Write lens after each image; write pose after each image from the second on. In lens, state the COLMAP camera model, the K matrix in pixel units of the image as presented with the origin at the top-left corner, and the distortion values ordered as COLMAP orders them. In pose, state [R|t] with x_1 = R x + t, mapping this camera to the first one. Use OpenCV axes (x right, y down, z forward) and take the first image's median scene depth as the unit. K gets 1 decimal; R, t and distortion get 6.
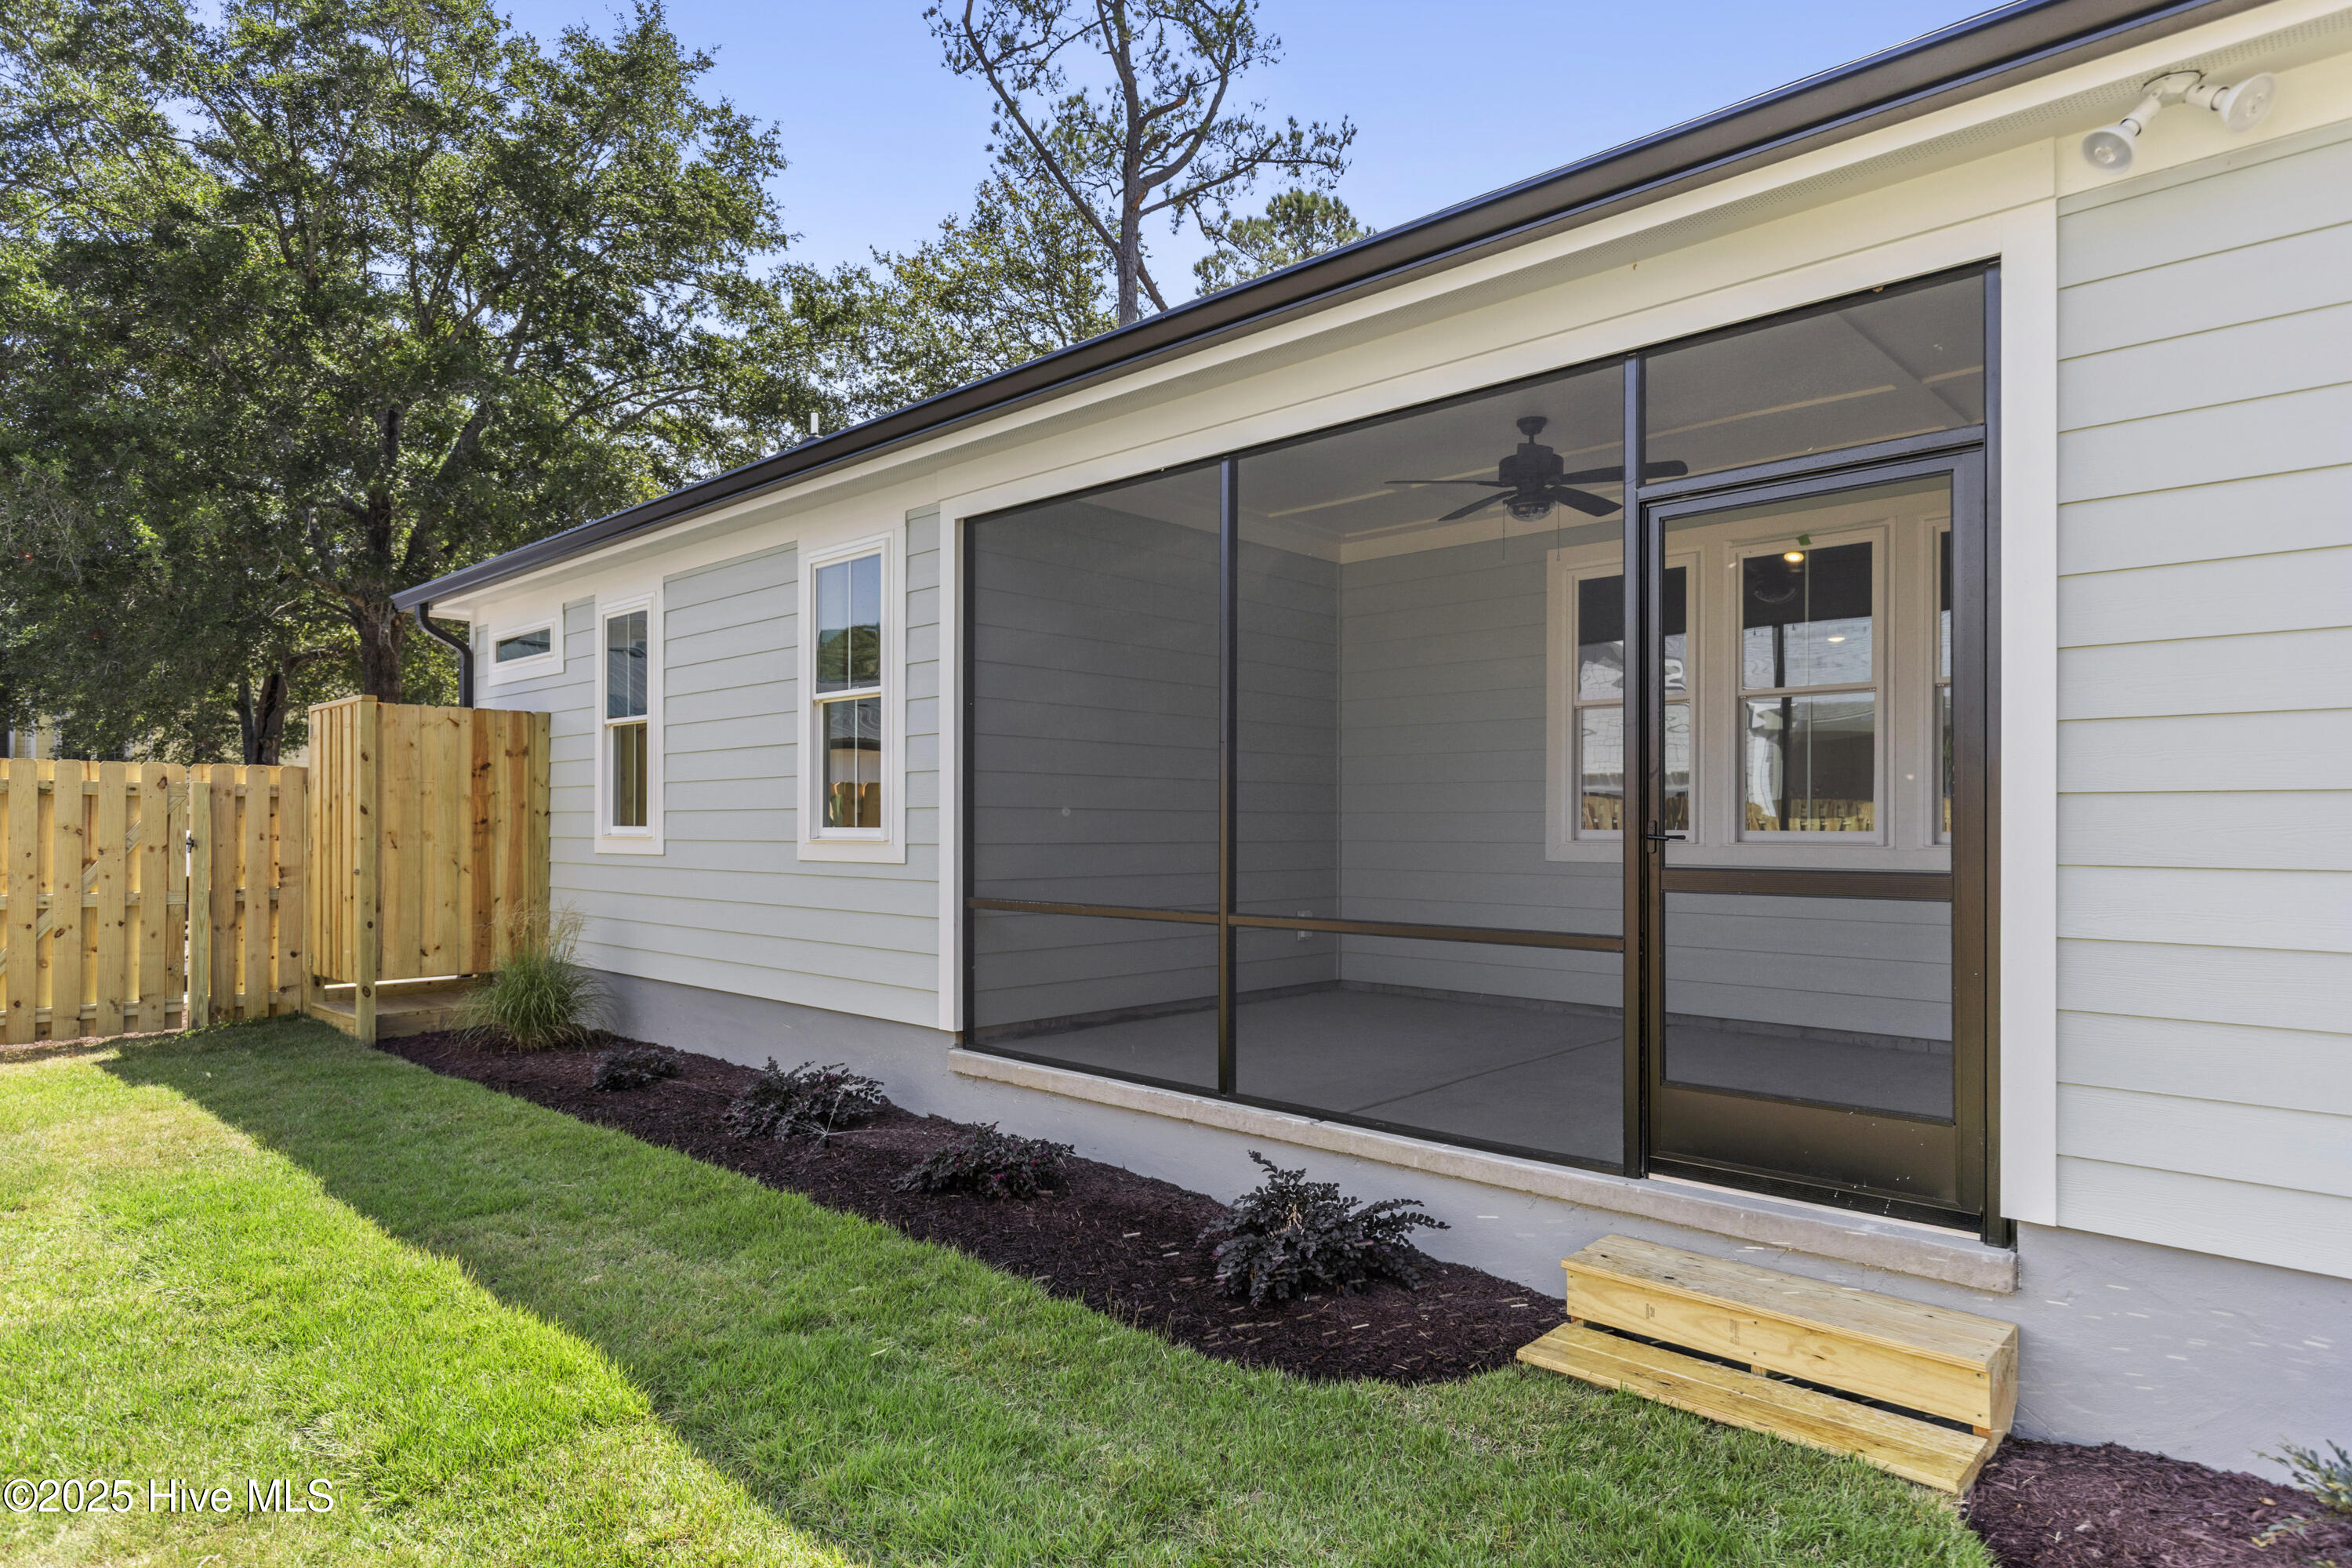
lens RADIAL K [[1339.6, 0, 1169.3], [0, 1339.6, 827.6], [0, 0, 1]] dist [0.012928, 0.002599]
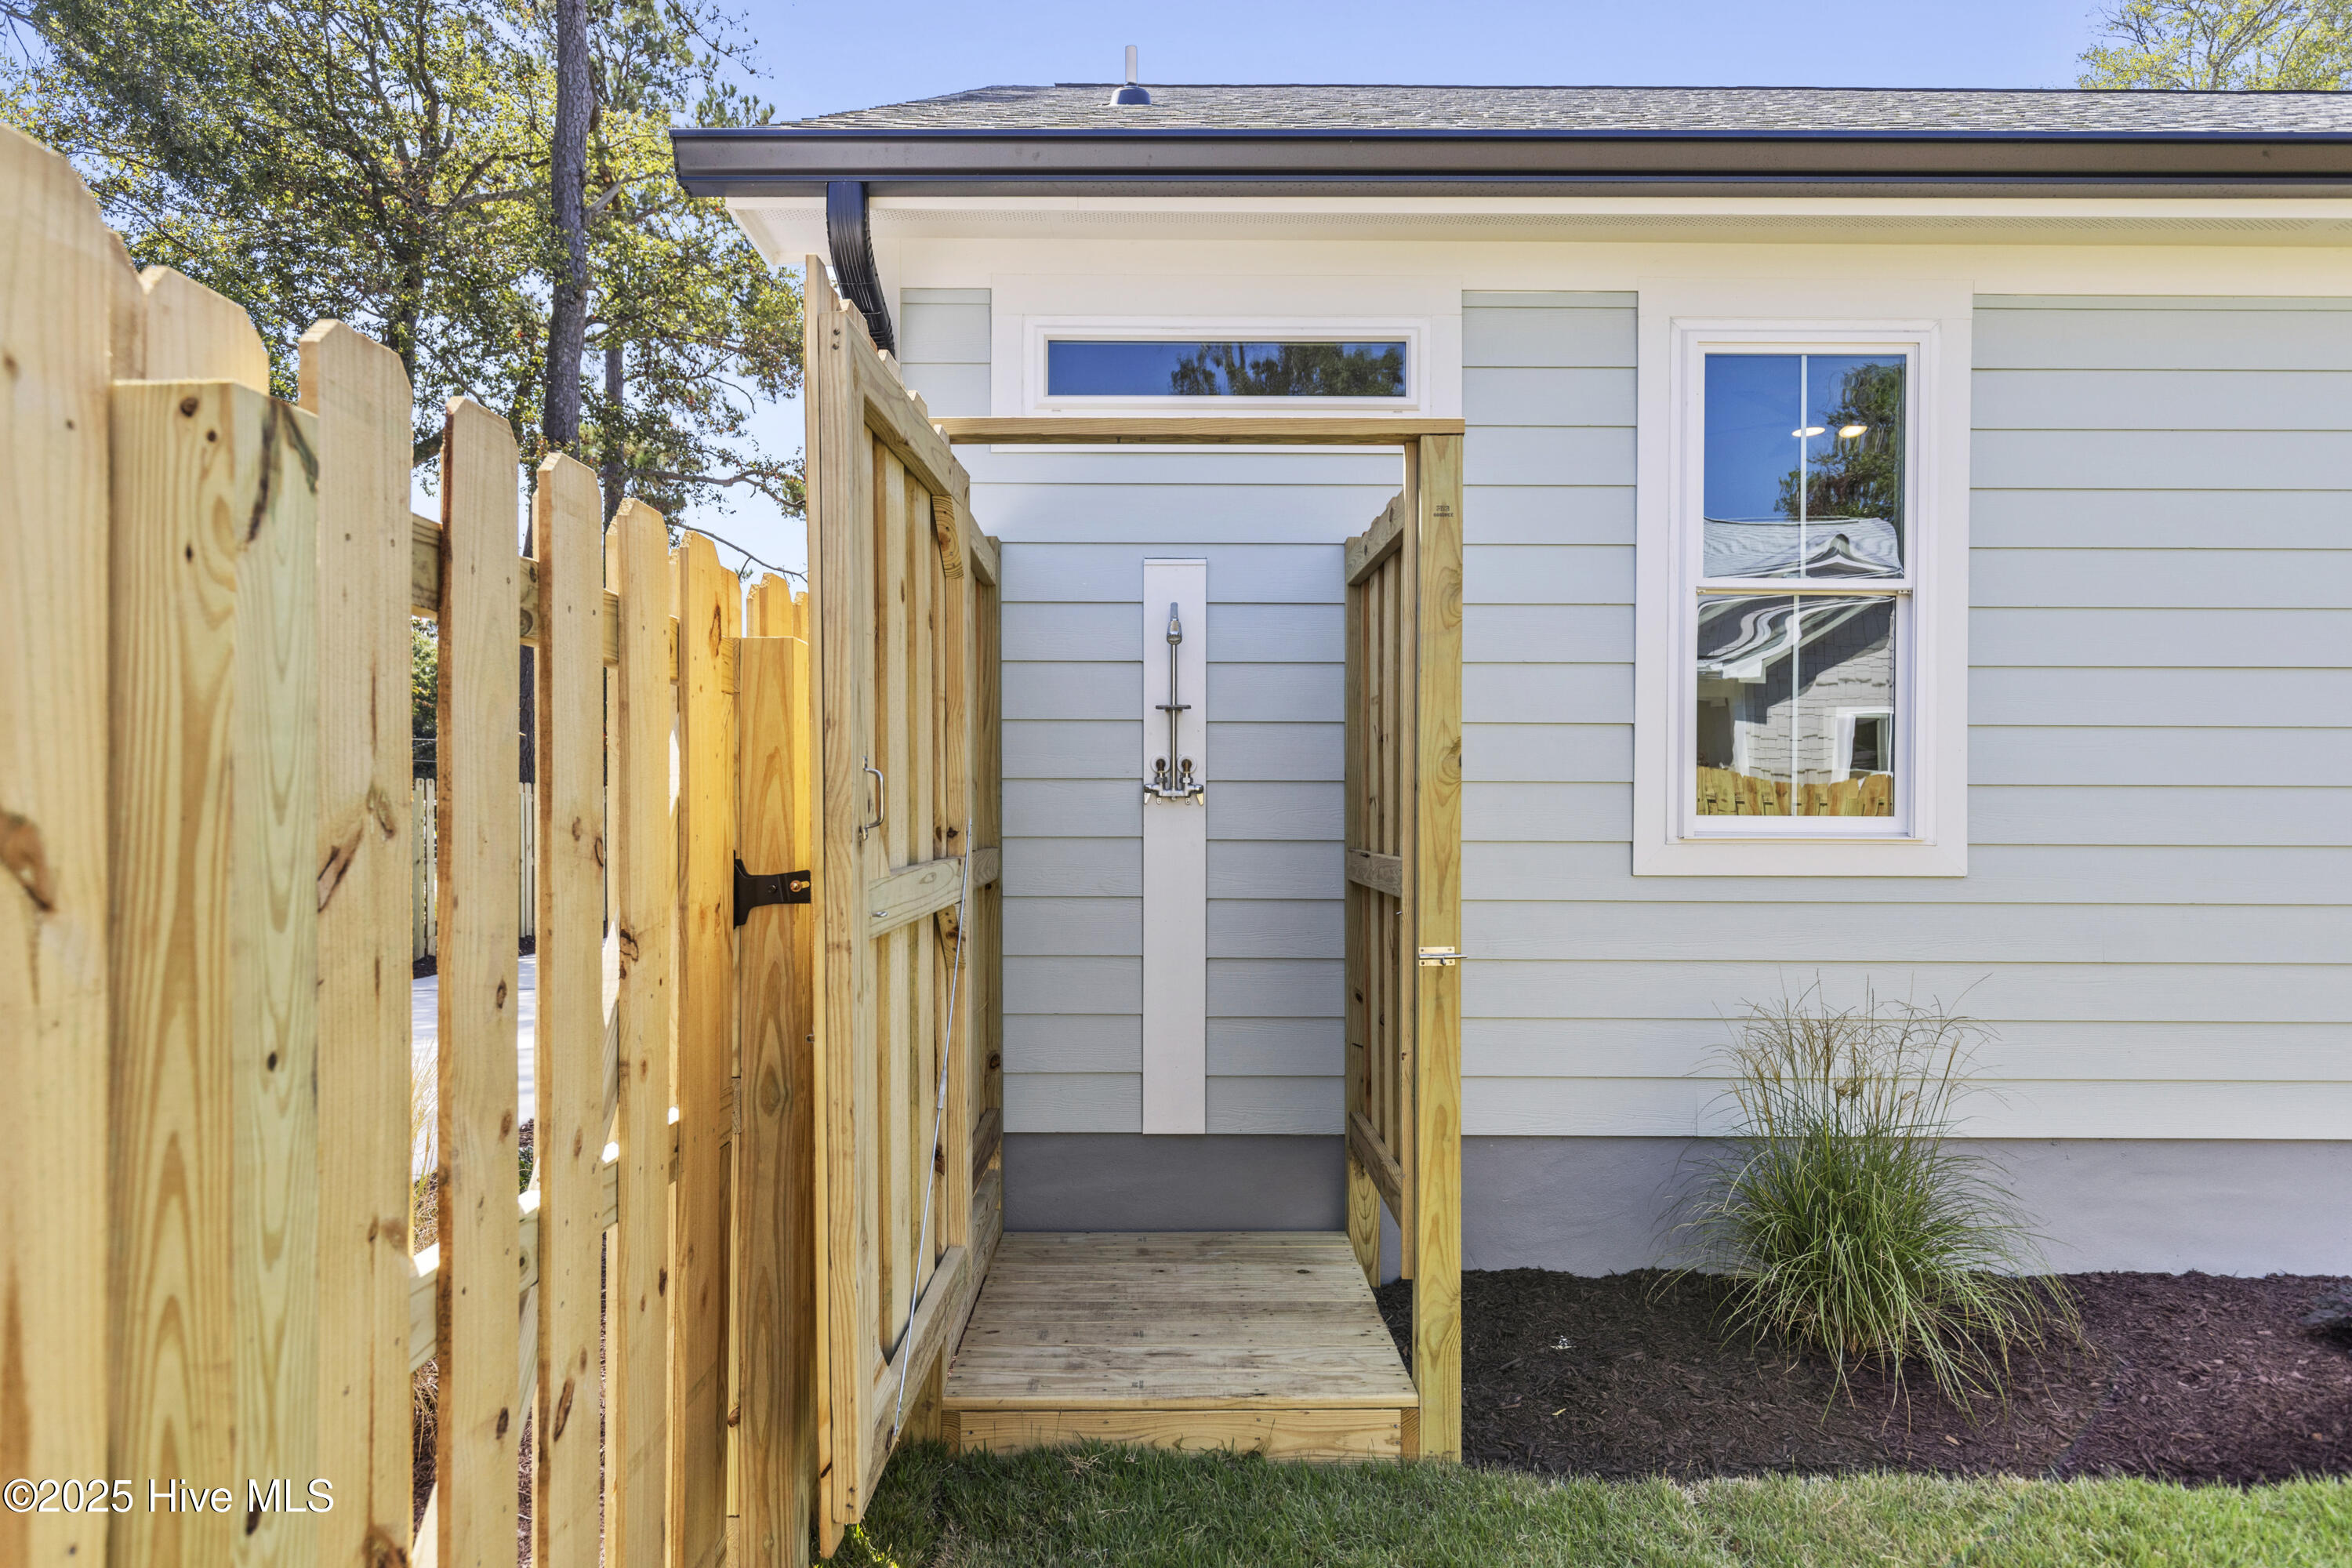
lens RADIAL K [[1383.7, 0, 1160.1], [0, 1383.7, 800.0], [0, 0, 1]] dist [-0.001875, -0.000103]
pose [[0.716042, 0.005393, 0.698036, -0.815422], [-0.004308, 0.999985, -0.003308, -0.003650], [-0.698044, -0.000638, 0.716055, 0.742146]]
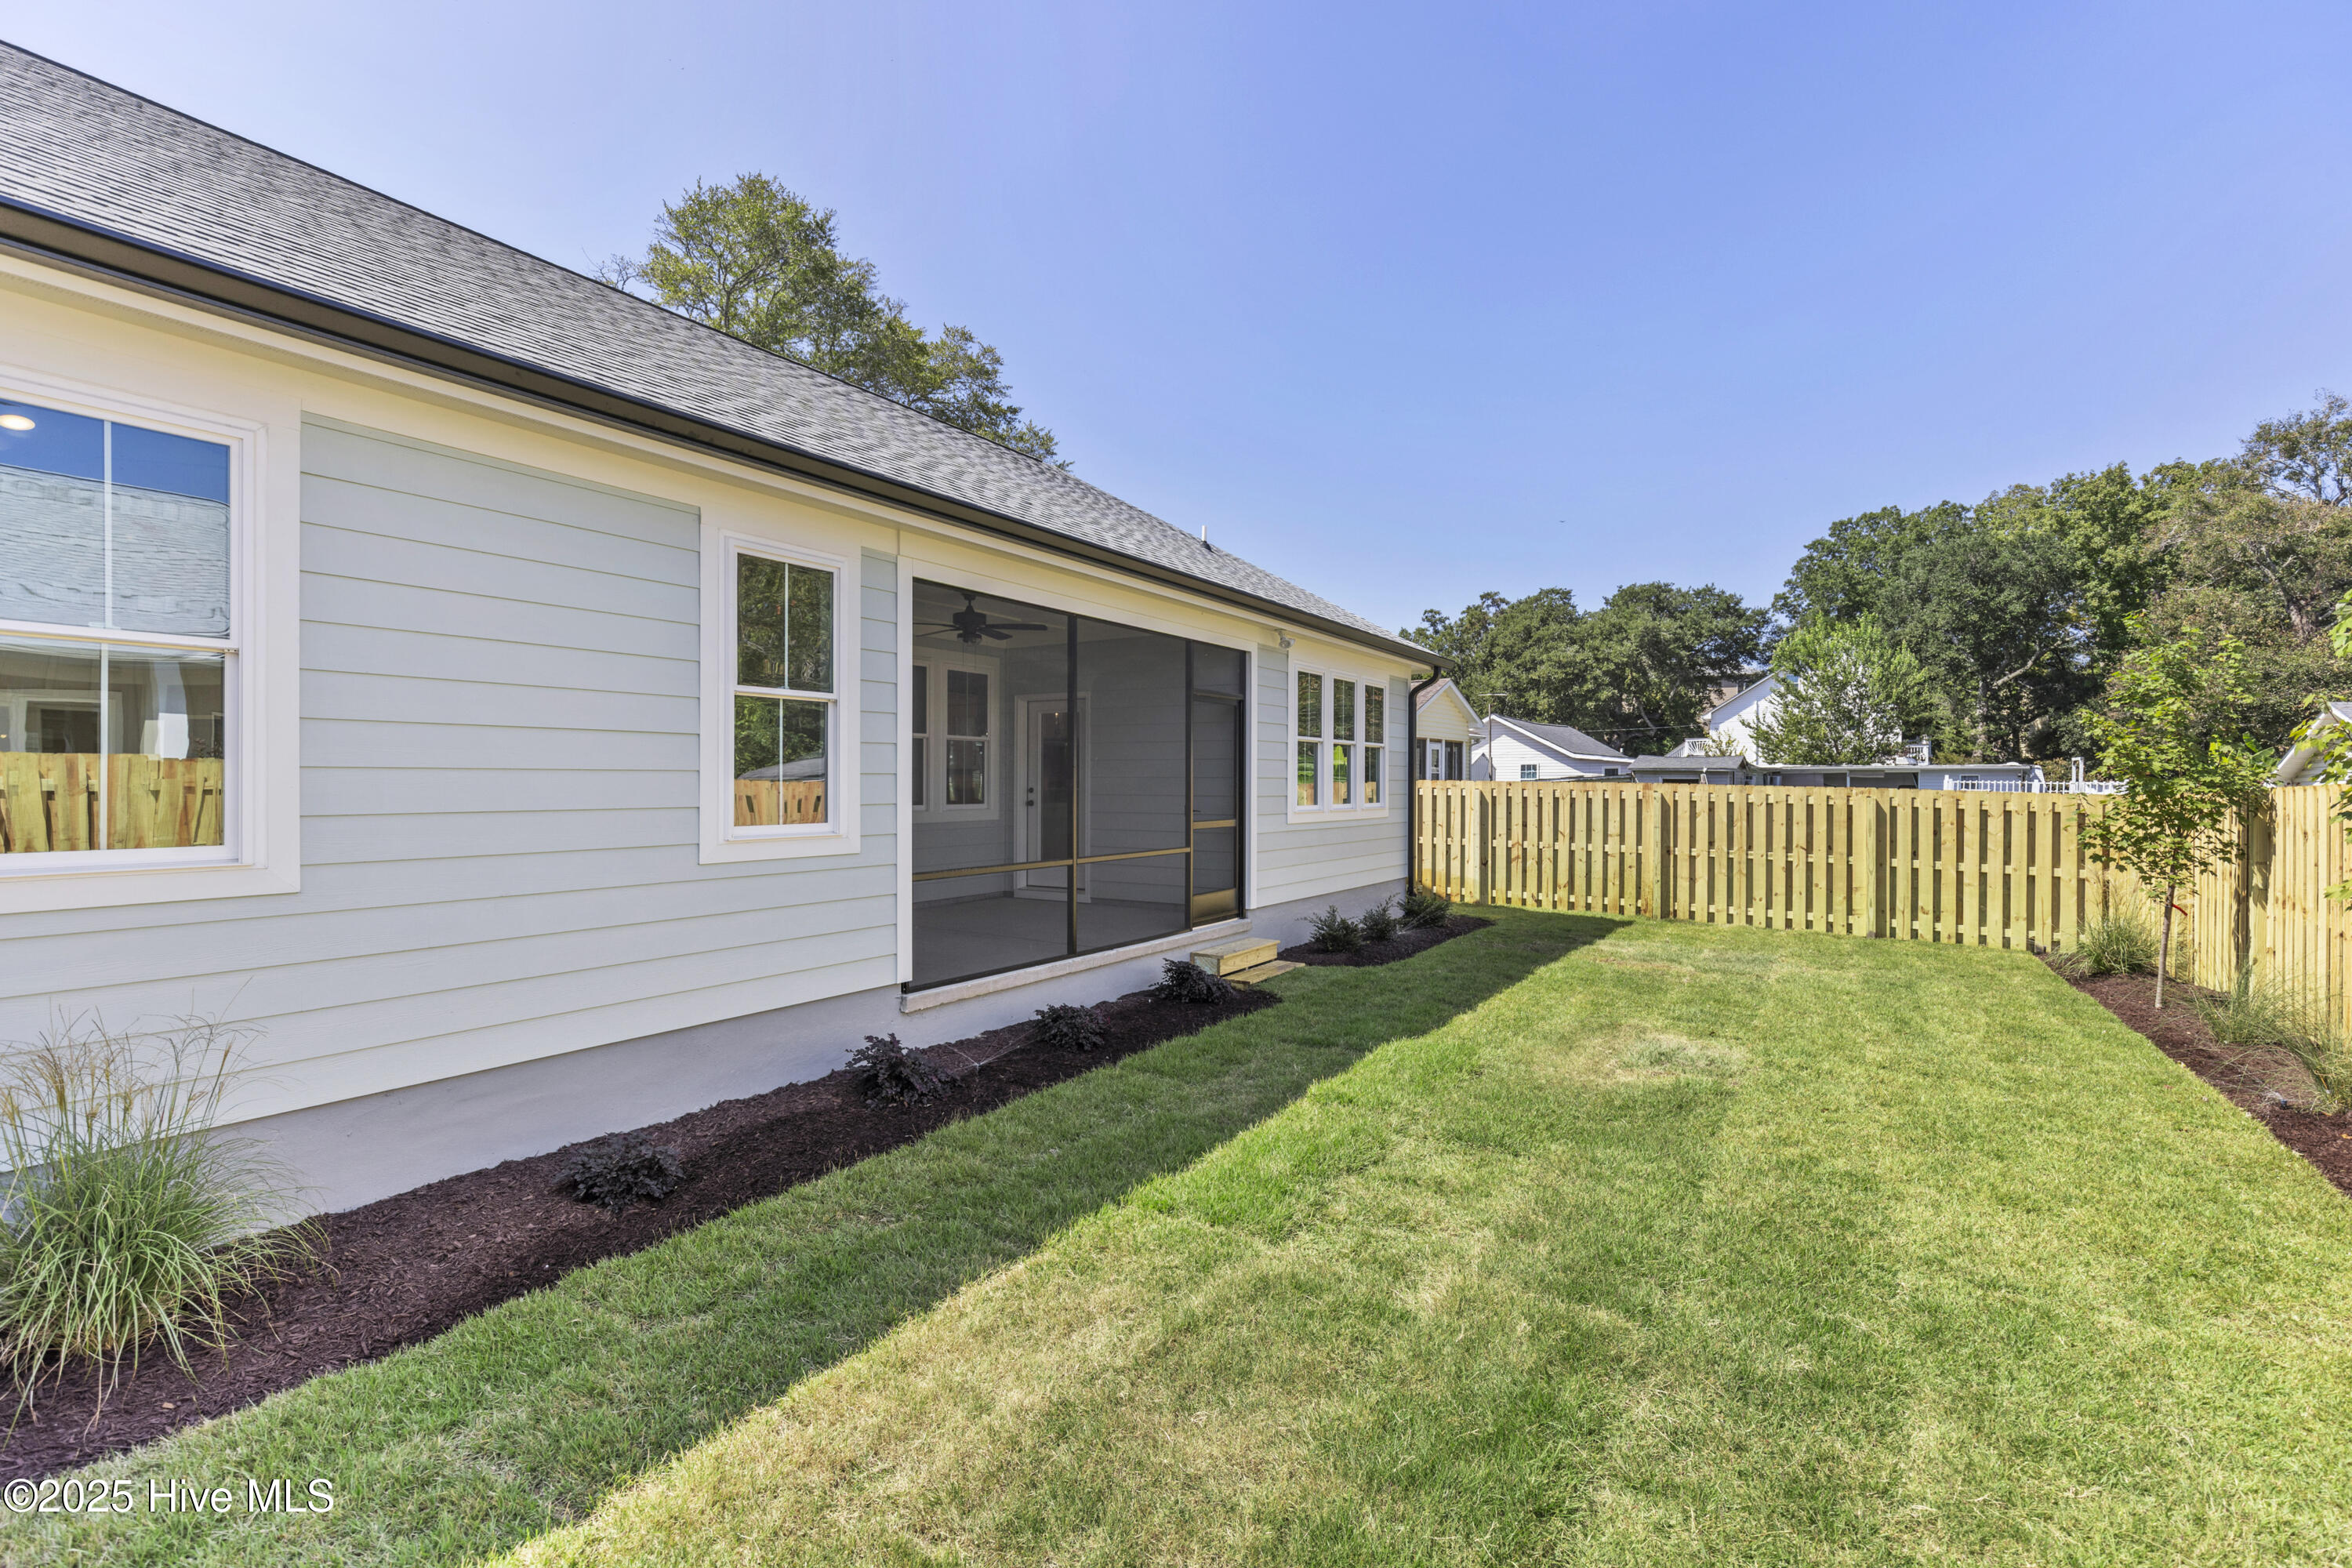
lens RADIAL K [[1072.9, 0, 1163.7], [0, 1072.9, 776.5], [0, 0, 1]] dist [0.013509, -0.002747]
pose [[-0.186526, 0.002785, 0.982446, -0.793737], [0.000450, 0.999996, -0.002750, -0.024666], [-0.982450, -0.000070, -0.186527, 0.631121]]
